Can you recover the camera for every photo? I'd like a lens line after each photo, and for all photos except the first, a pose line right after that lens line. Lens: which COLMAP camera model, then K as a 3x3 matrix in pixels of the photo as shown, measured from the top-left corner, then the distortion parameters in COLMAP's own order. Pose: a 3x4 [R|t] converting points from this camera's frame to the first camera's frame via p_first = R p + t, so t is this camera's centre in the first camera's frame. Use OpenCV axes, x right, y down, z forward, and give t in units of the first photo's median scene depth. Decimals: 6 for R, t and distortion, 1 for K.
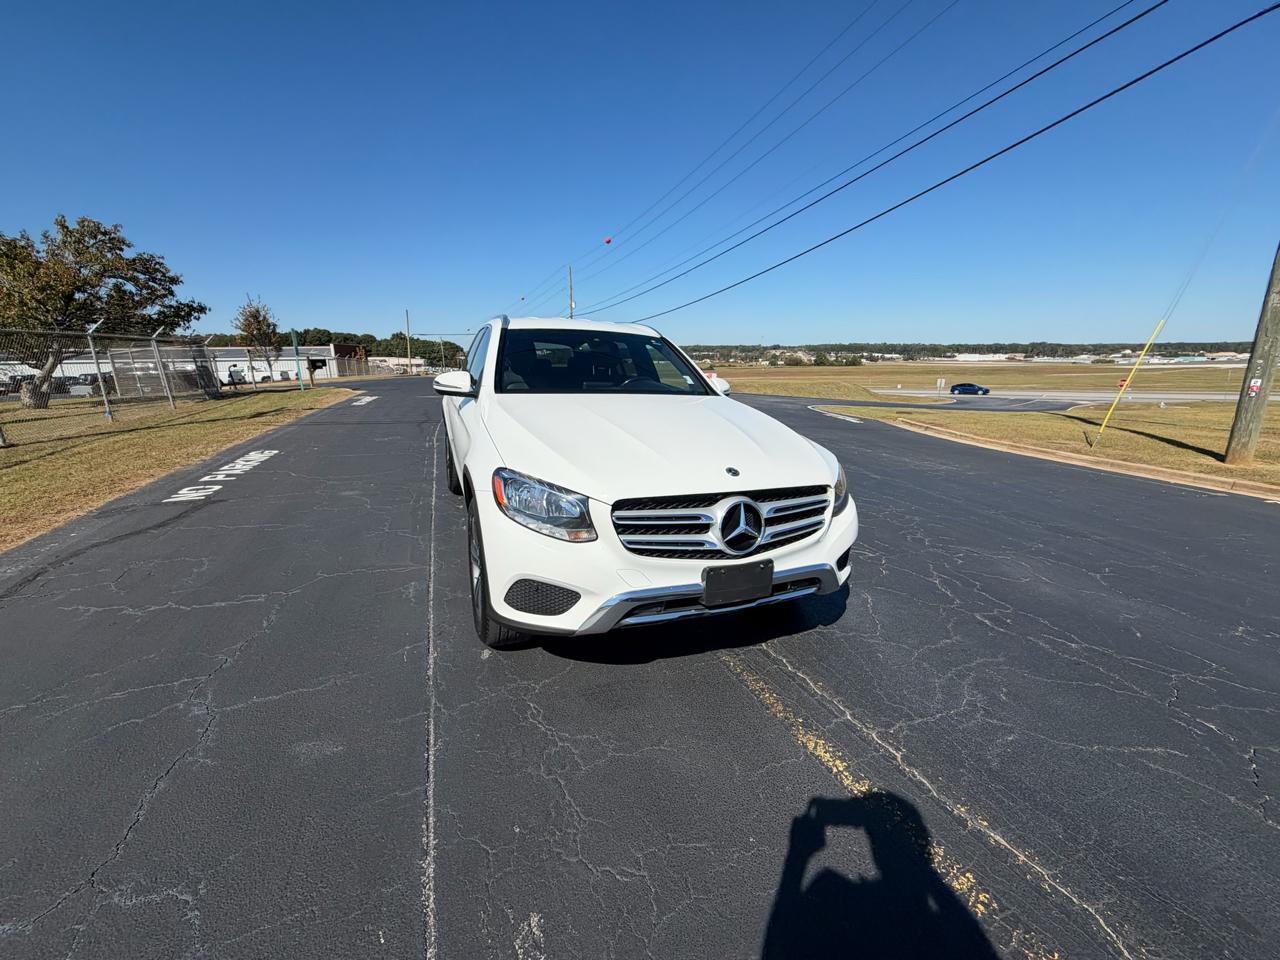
lens RADIAL K [[510.1, 0, 632.2], [0, 510.1, 482.8], [0, 0, 1]] dist [-0.000433, -0.000255]
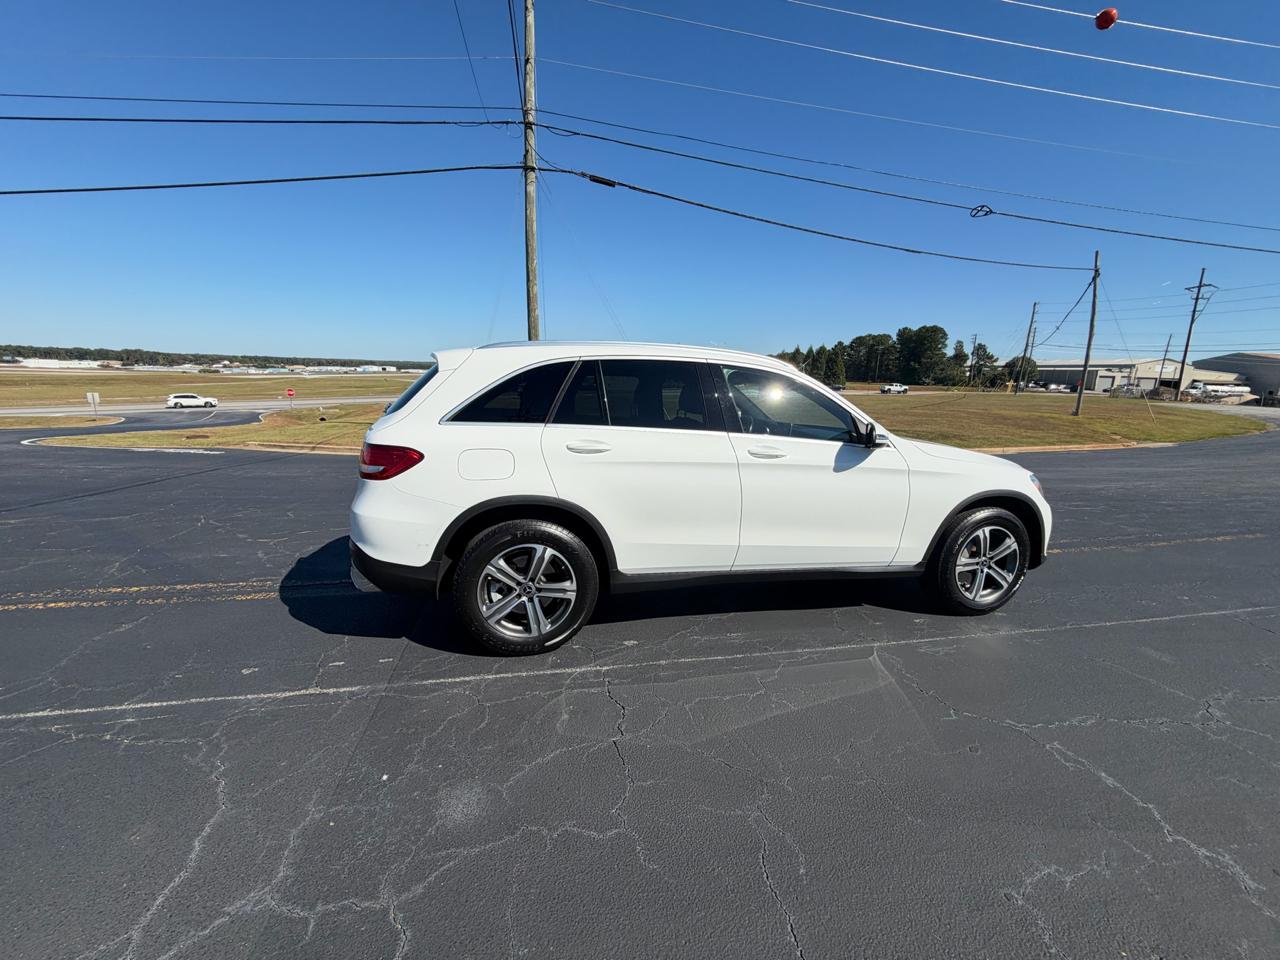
lens RADIAL K [[510.1, 0, 632.8], [0, 510.1, 483.9], [0, 0, 1]] dist [-0.000433, -0.000255]
pose [[0.149701, -0.198146, 0.968673, -0.117613], [0.212652, 0.963238, 0.164171, -0.031356], [-0.965592, 0.181414, 0.186334, 0.111550]]
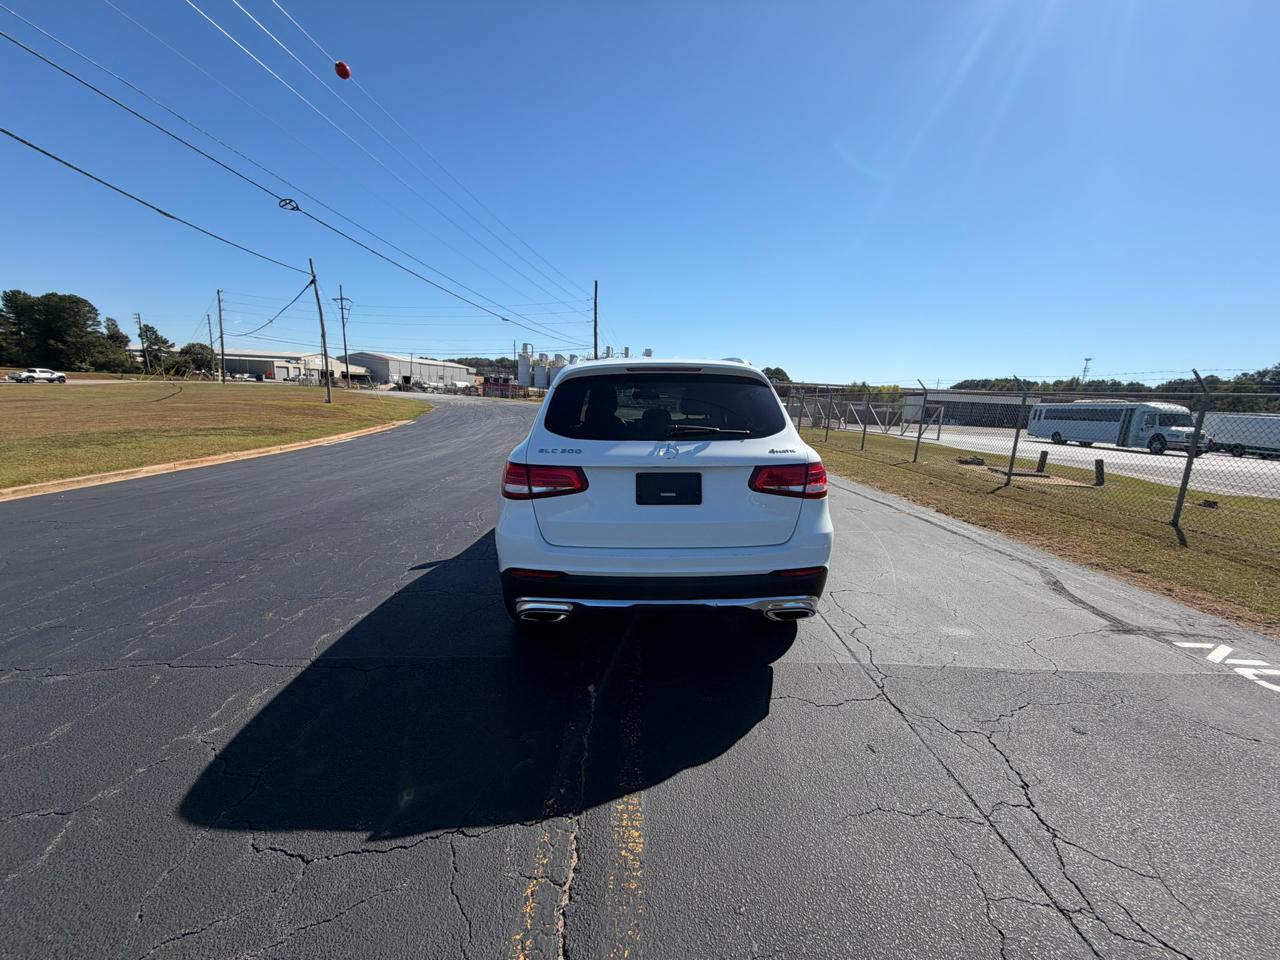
lens RADIAL K [[510.1, 0, 633.5], [0, 510.1, 485.4], [0, 0, 1]] dist [-0.000433, -0.000255]
pose [[-0.932503, -0.097954, 0.347624, -0.054833], [0.051325, 0.916807, 0.396019, -0.058892], [-0.357495, 0.387131, -0.849898, 0.228444]]
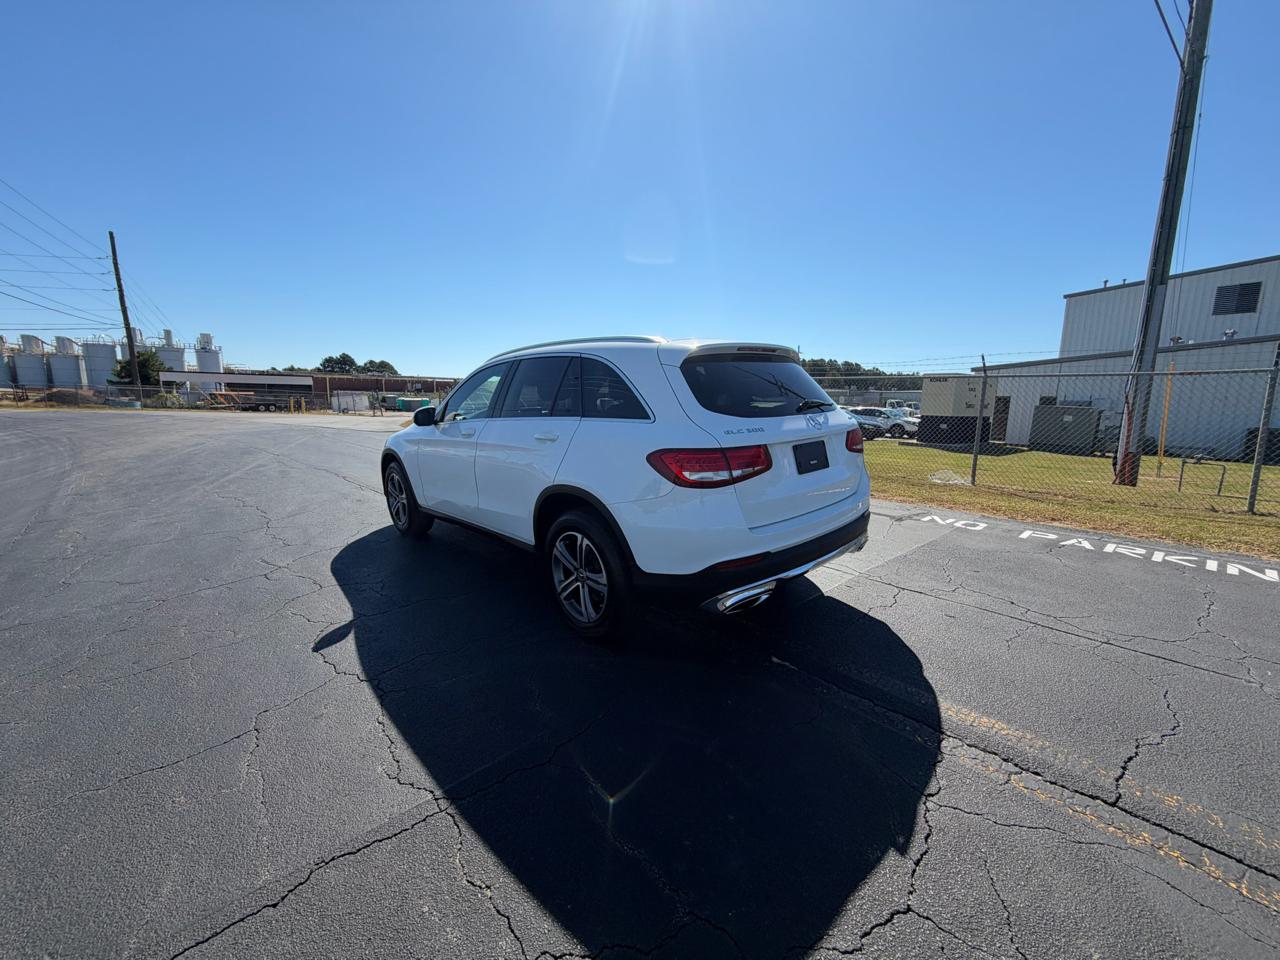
lens RADIAL K [[510.1, 0, 633.6], [0, 510.1, 482.9], [0, 0, 1]] dist [-0.000433, -0.000255]
pose [[-0.936900, 0.050608, -0.345914, 0.015092], [-0.093245, 0.917448, 0.386775, -0.054680], [0.336932, 0.394624, -0.854839, 0.226569]]
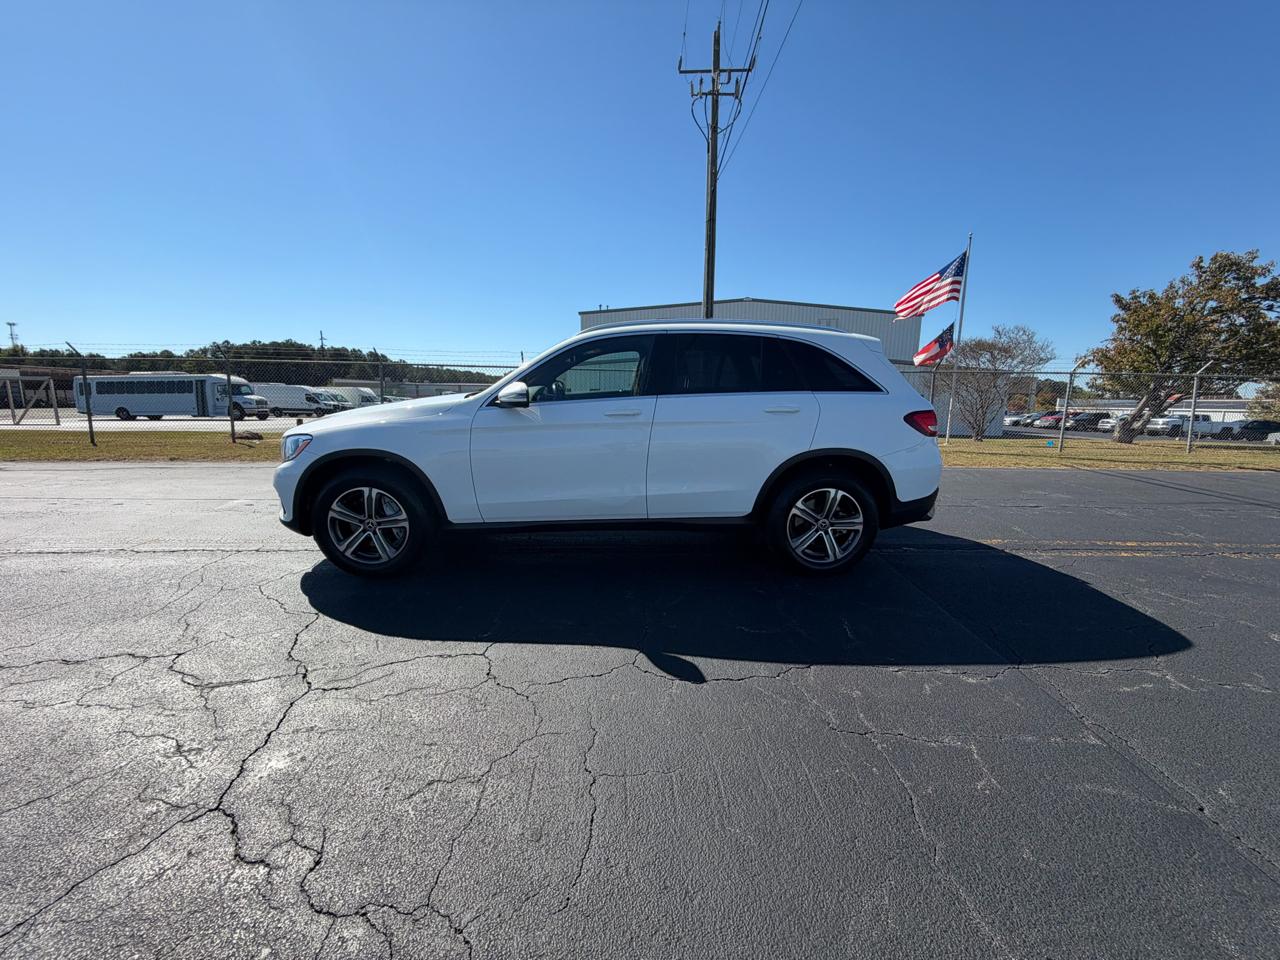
lens RADIAL K [[514.2, 0, 633.0], [0, 514.2, 481.5], [0, 0, 1]] dist [-0.001491, -0.000202]
pose [[-0.341660, 0.151174, -0.927586, 0.094410], [-0.243775, 0.938943, 0.242815, -0.032073], [0.907658, 0.309082, -0.283947, 0.154514]]
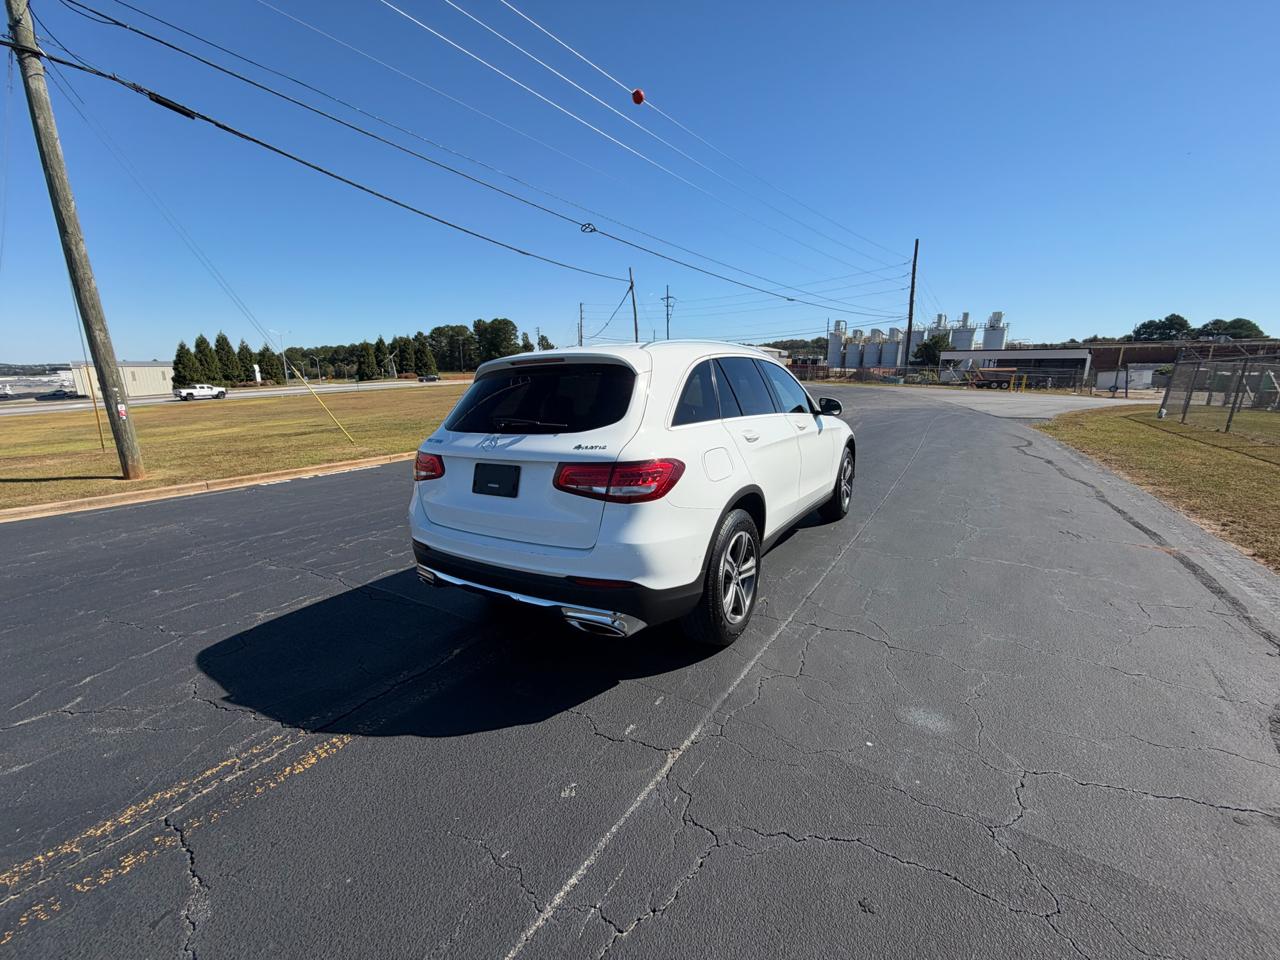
lens RADIAL K [[510.1, 0, 633.8], [0, 510.1, 485.5], [0, 0, 1]] dist [-0.000433, -0.000255]
pose [[-0.577706, -0.171652, 0.797992, -0.102537], [0.209006, 0.913937, 0.347901, -0.051194], [-0.789033, 0.367770, -0.492111, 0.189369]]
